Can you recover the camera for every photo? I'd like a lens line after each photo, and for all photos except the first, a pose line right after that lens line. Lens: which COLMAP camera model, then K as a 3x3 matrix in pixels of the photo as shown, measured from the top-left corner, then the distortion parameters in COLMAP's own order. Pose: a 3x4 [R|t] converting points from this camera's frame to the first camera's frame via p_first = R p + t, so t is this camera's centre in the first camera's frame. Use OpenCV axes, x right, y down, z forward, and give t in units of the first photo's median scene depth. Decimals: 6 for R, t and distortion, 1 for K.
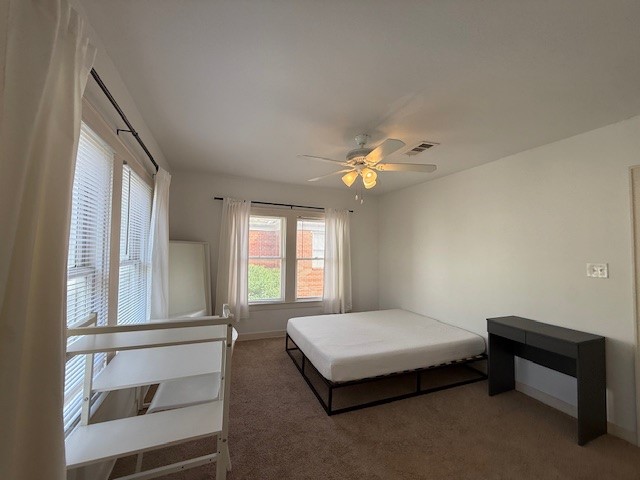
lens RADIAL K [[256.5, 0, 317.2], [0, 256.5, 240.7], [0, 0, 1]] dist [0.005033, -0.000079]
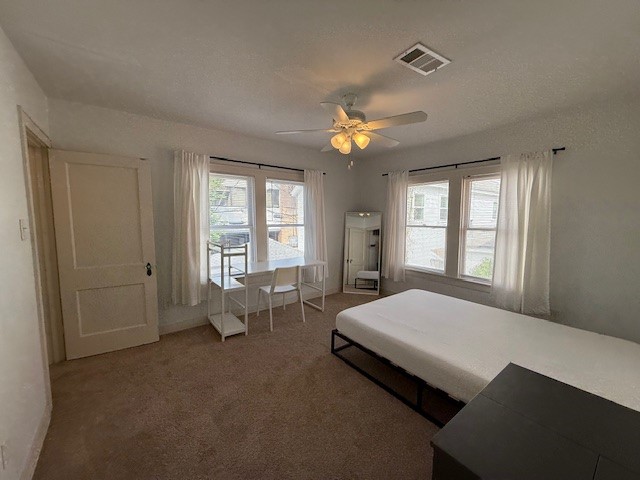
lens RADIAL K [[256.5, 0, 315.6], [0, 256.5, 239.4], [0, 0, 1]] dist [0.005033, -0.000079]
pose [[0.251986, 0.069165, -0.965256, 0.606644], [0.035639, 0.996103, 0.080680, 0.021598], [0.967074, -0.054731, 0.248539, 0.336433]]
